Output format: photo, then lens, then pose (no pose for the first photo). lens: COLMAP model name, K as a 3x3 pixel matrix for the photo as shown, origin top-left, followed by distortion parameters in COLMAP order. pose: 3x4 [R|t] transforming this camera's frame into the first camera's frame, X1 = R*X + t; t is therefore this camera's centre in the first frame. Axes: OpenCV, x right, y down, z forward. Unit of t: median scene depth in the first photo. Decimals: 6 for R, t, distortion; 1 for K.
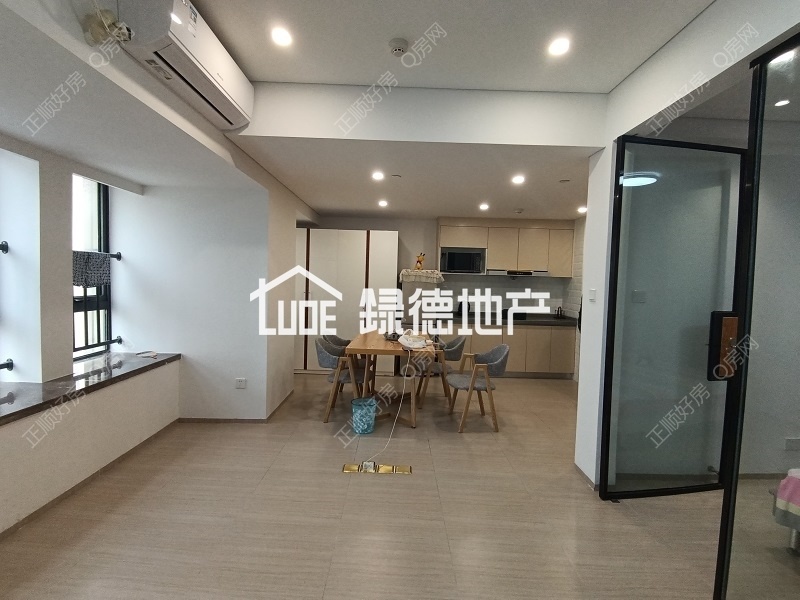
lens RADIAL K [[406.8, 0, 403.4], [0, 406.8, 298.4], [0, 0, 1]] dist [-0.000177, -0.001255]
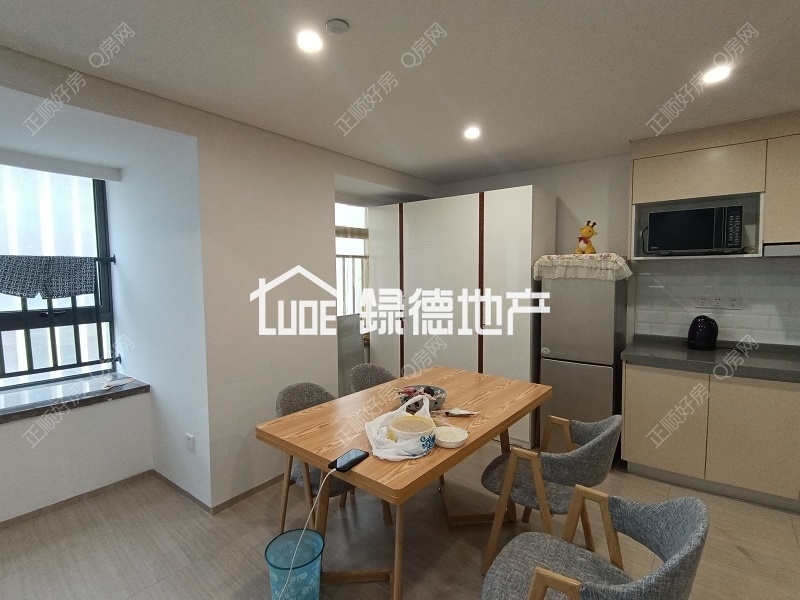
lens RADIAL K [[404.1, 0, 400.0], [0, 404.1, 300.0], [0, 0, 1]] dist [-0.000070, -0.000787]
pose [[0.779336, 0.007345, -0.626563, 0.243331], [0.000140, 0.999929, 0.011896, -0.025295], [0.626606, -0.009358, 0.779280, 0.618446]]
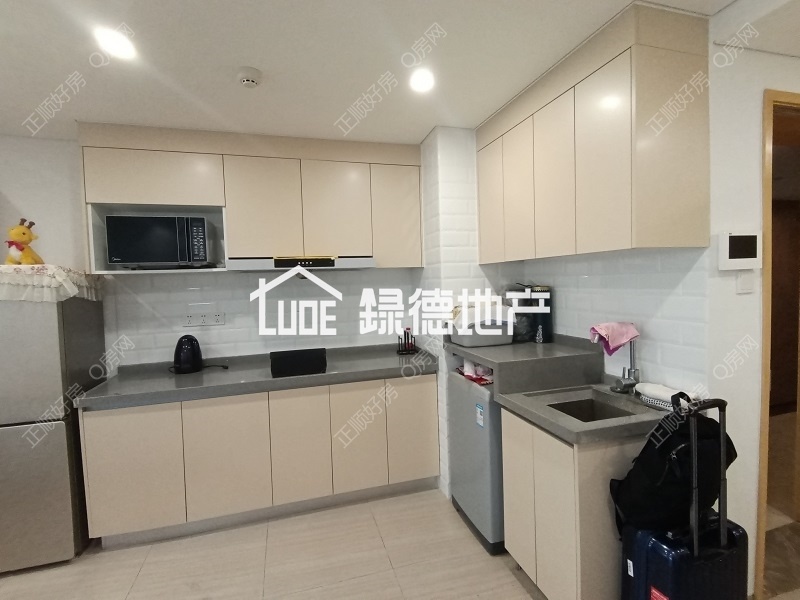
lens RADIAL K [[406.8, 0, 403.4], [0, 406.8, 298.4], [0, 0, 1]] dist [-0.000177, -0.001255]
pose [[0.963085, -0.067950, 0.260480, 0.370018], [0.069576, 0.997572, 0.002984, -0.025960], [-0.260050, 0.015249, 0.965475, 0.768853]]
